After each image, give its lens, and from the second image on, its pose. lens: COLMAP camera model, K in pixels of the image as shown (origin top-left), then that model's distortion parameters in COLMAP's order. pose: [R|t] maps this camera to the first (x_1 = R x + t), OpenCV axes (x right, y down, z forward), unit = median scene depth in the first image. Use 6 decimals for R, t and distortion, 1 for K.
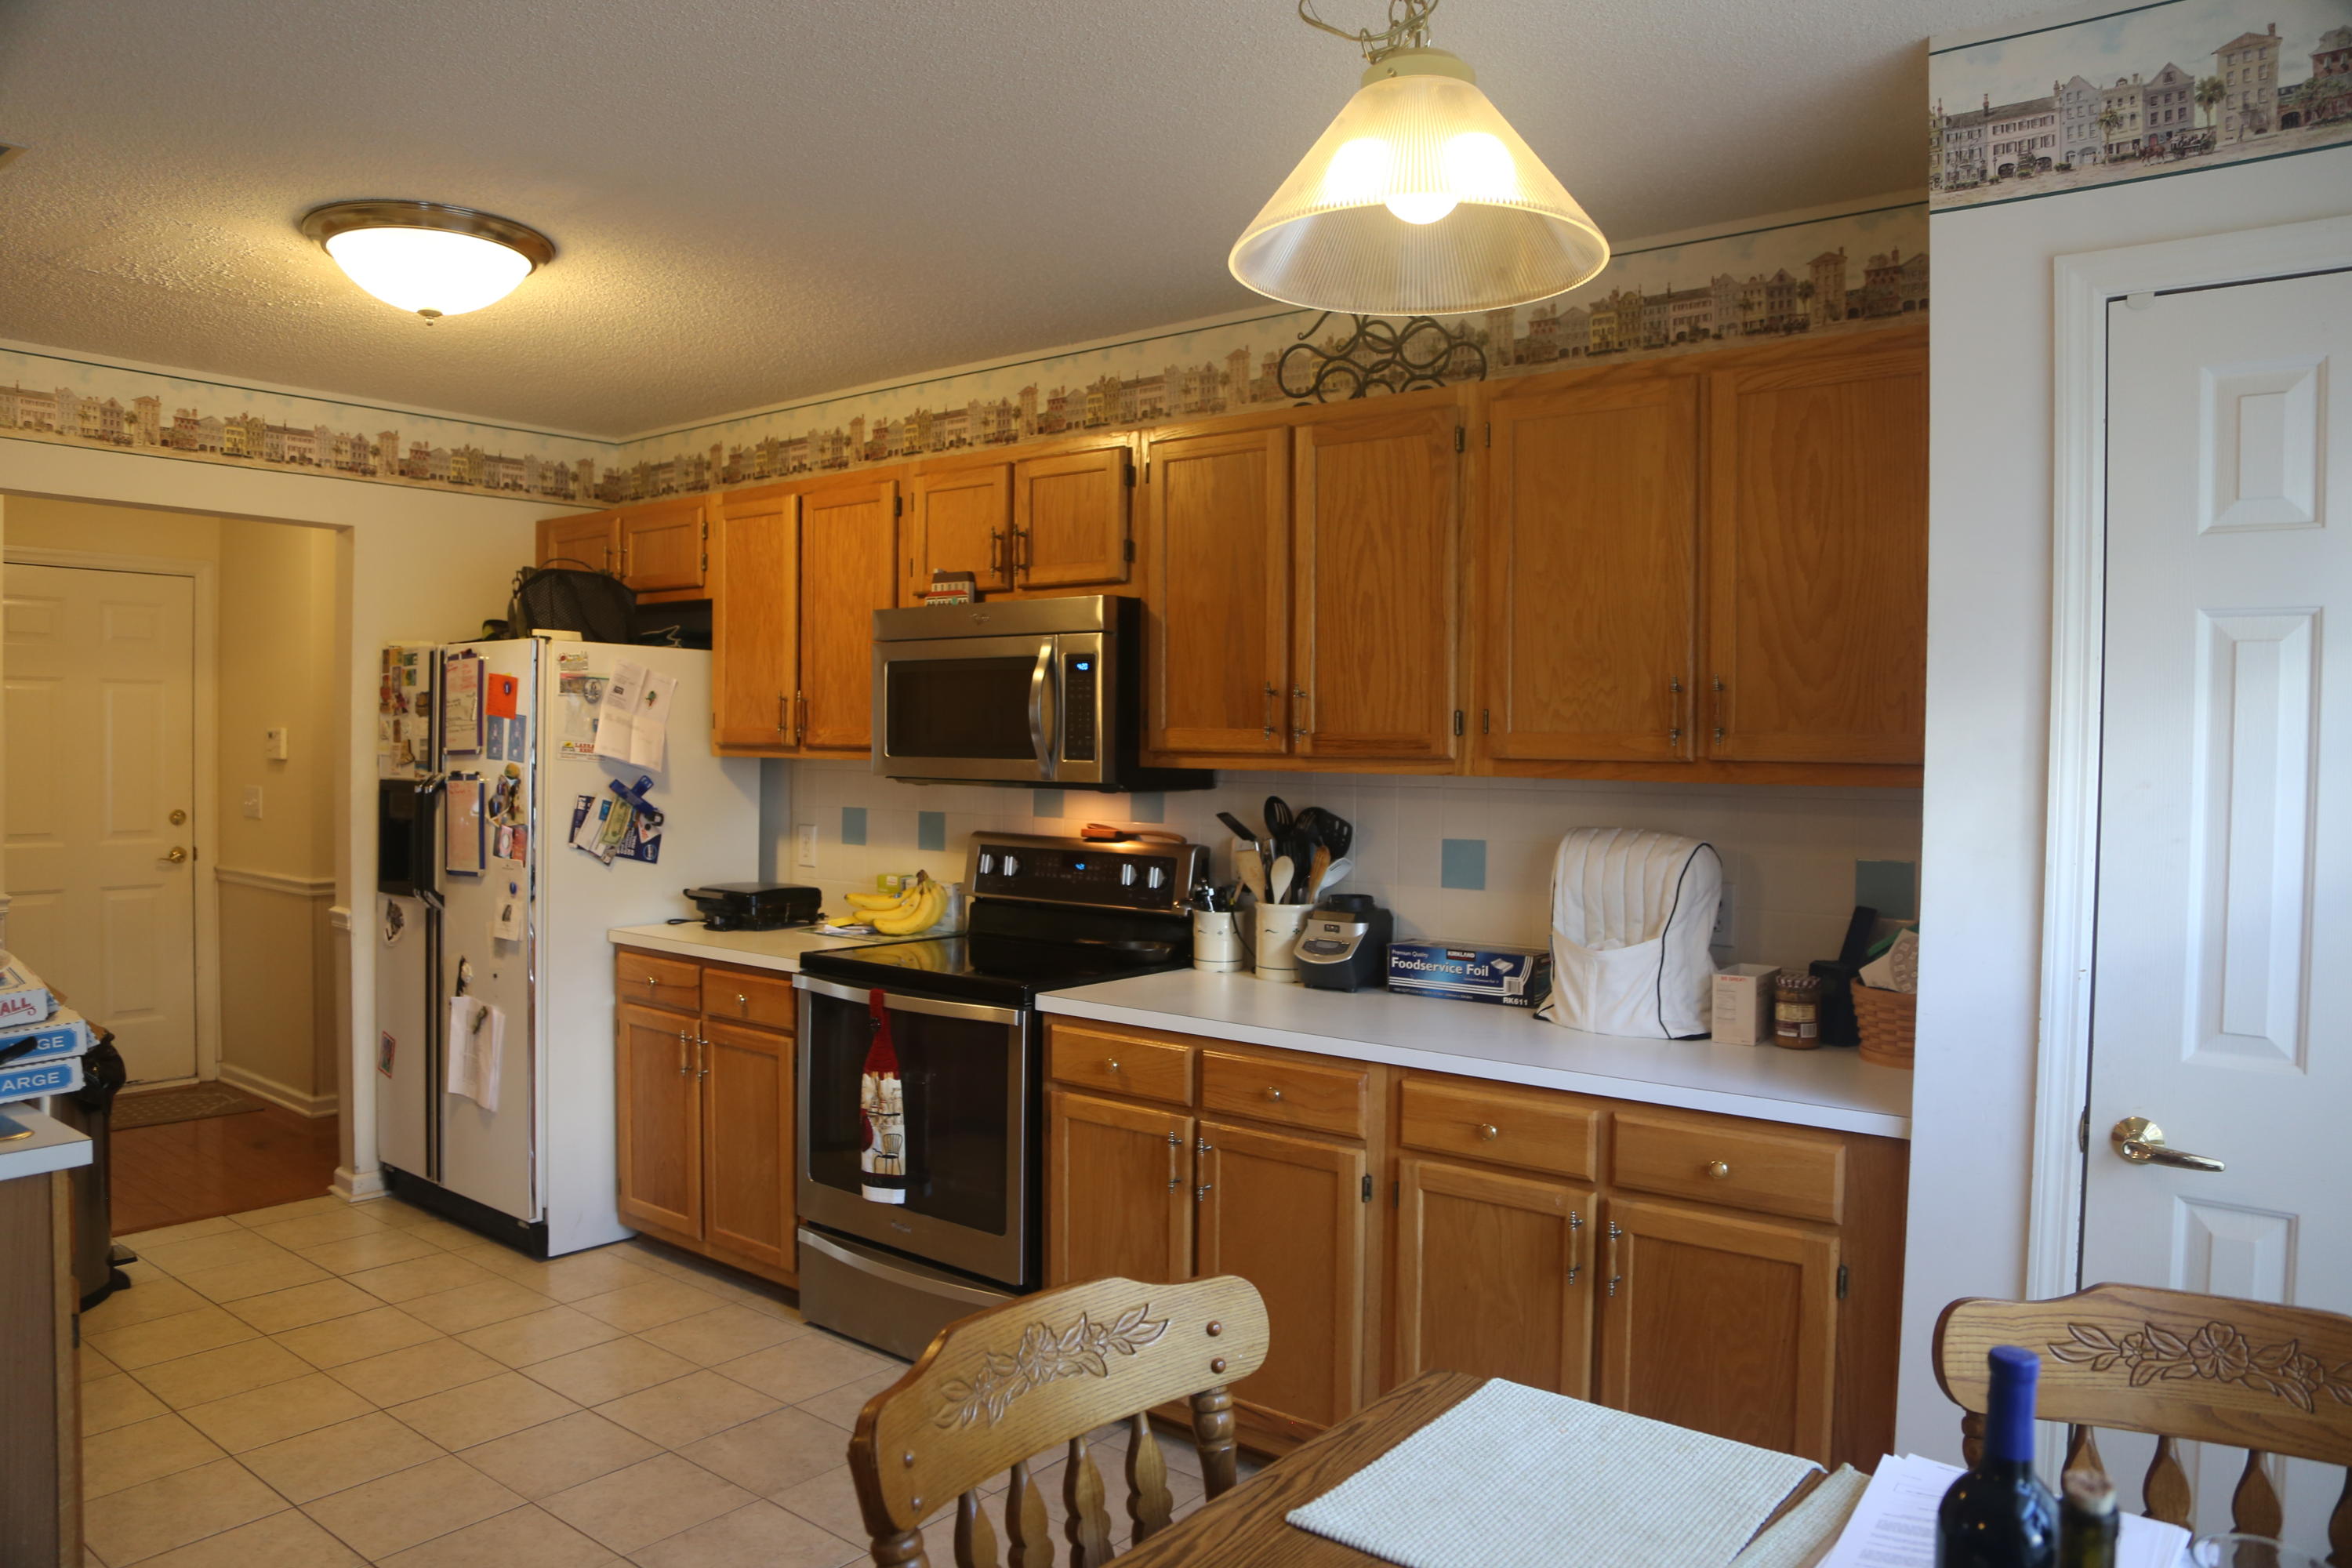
lens RADIAL K [[1629.3, 0, 1223.5], [0, 1629.3, 765.9], [0, 0, 1]] dist [-0.112513, 0.055885]
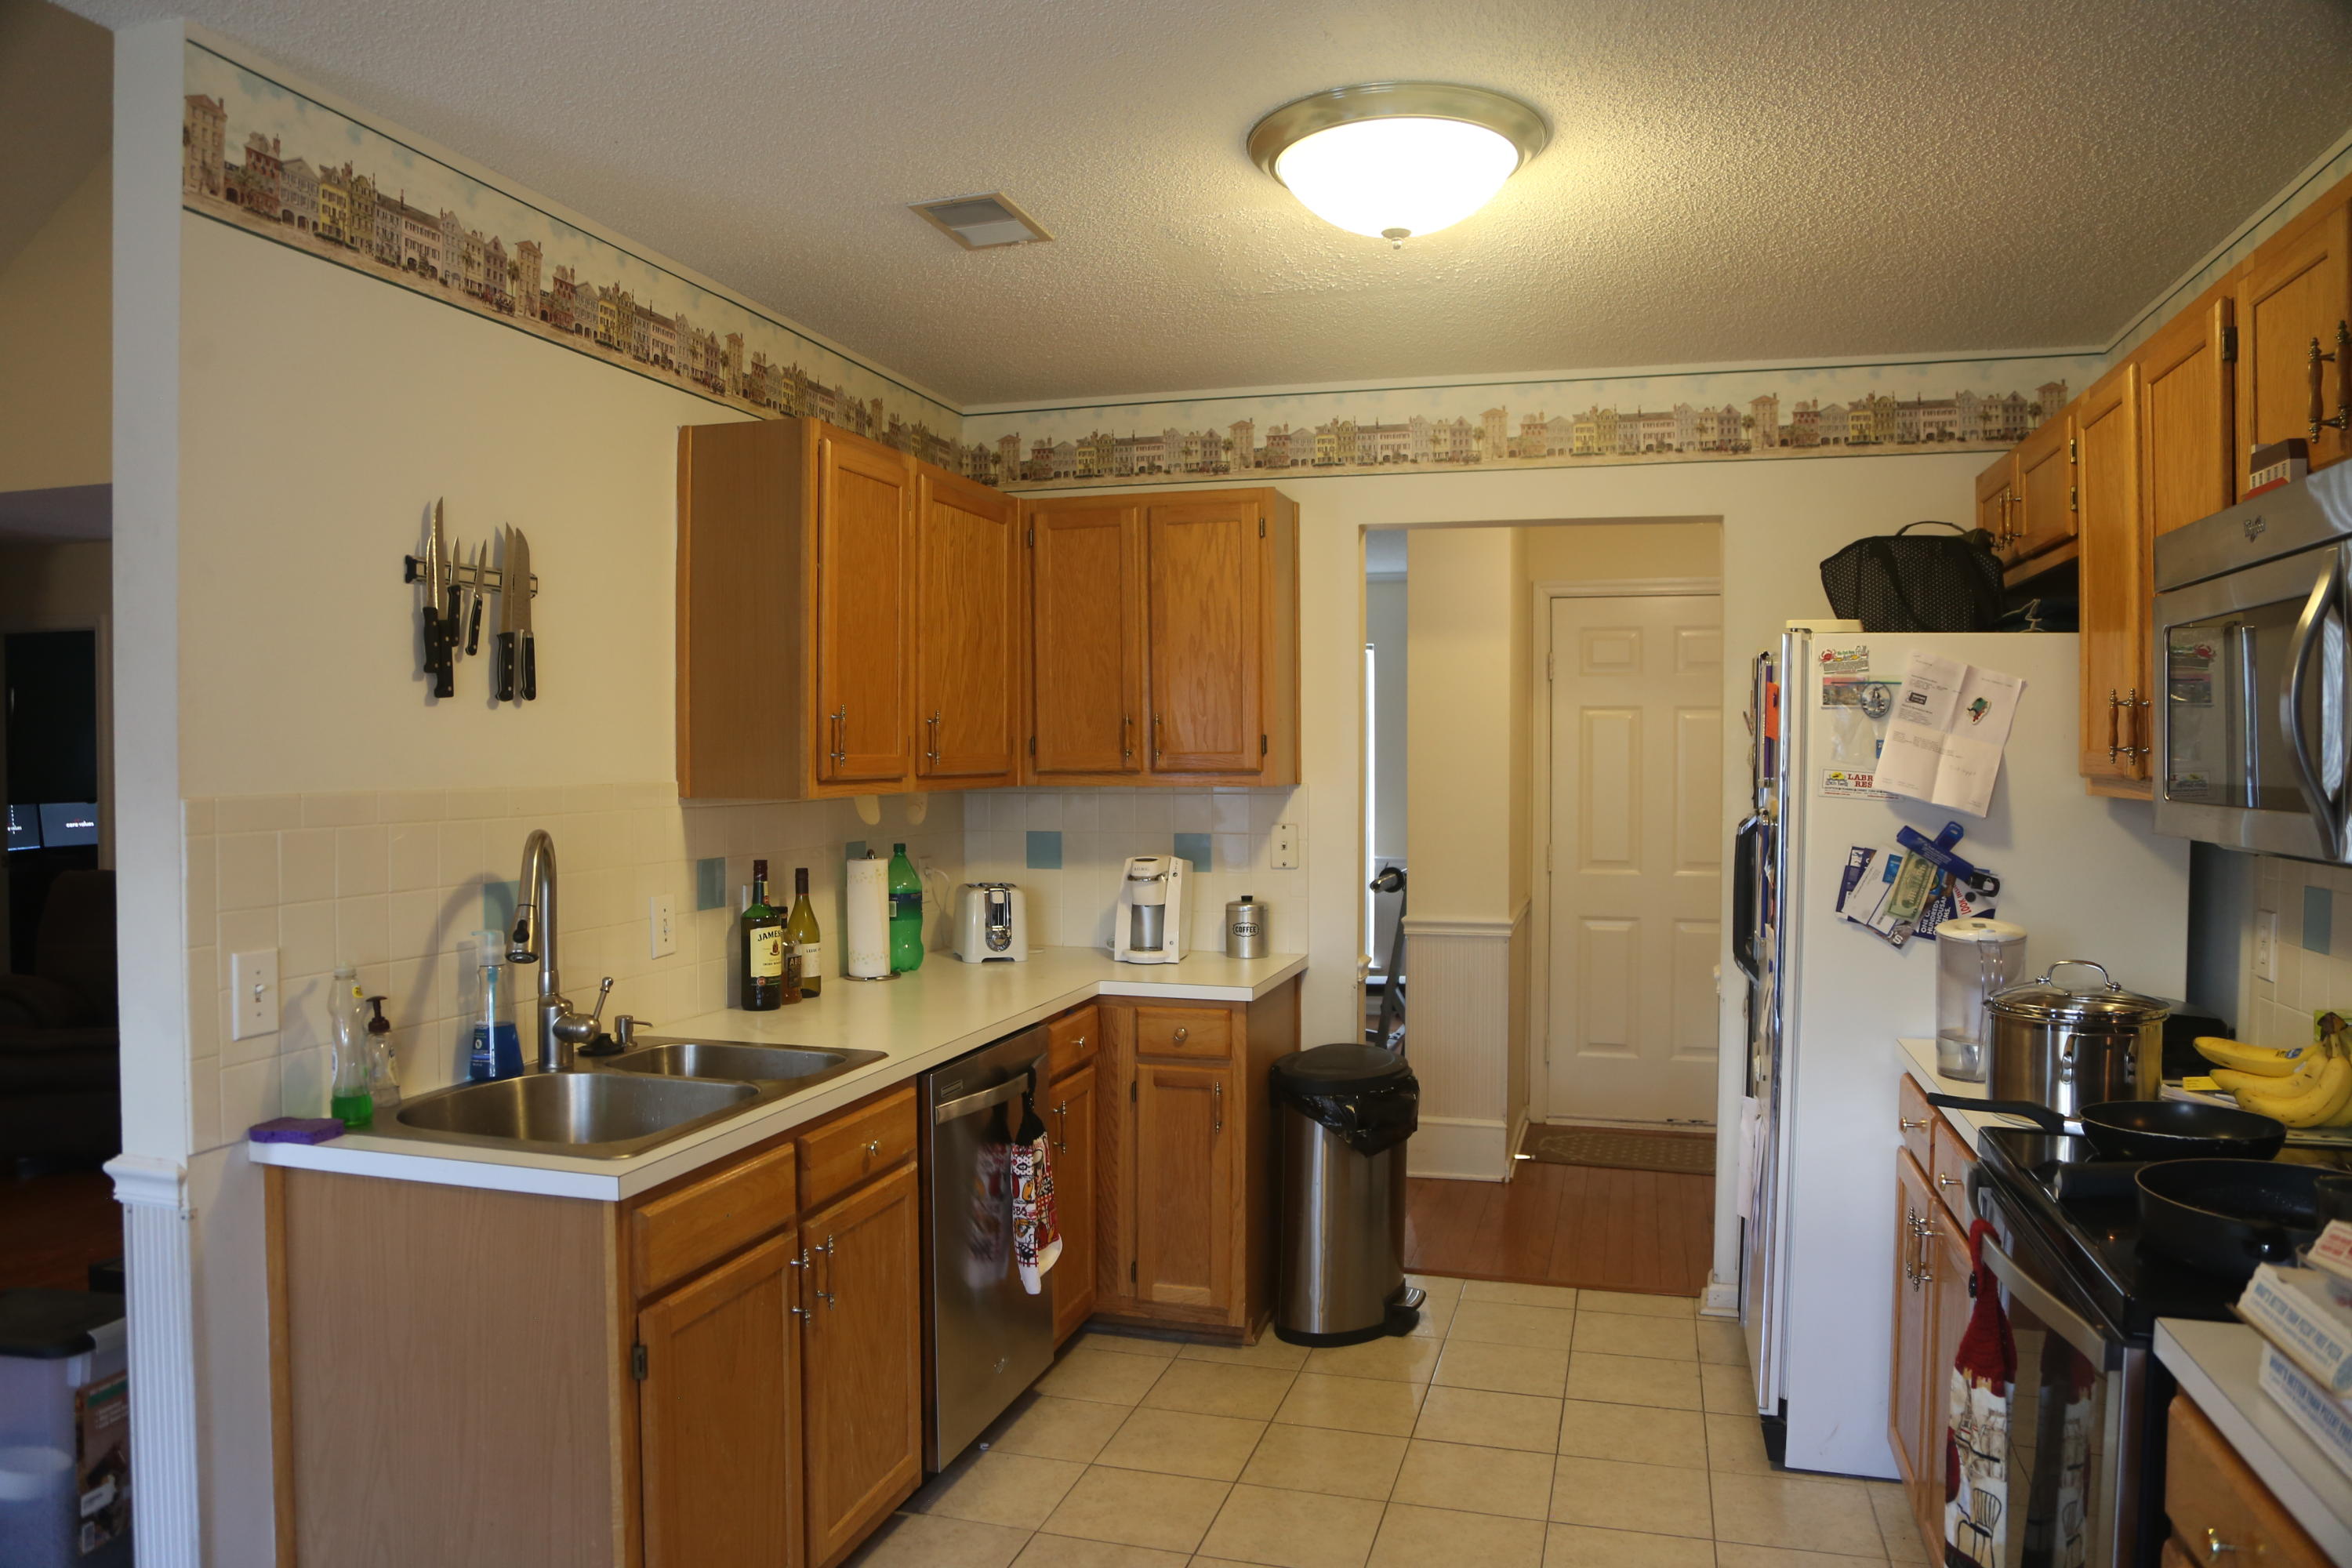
lens RADIAL K [[1629.3, 0, 1176.6], [0, 1629.3, 773.4], [0, 0, 1]] dist [-0.112513, 0.055885]
pose [[0.346807, 0.002526, -0.937933, 0.162508], [-0.014123, 0.999897, -0.002529, -0.008293], [0.937830, 0.014124, 0.346807, 0.460986]]
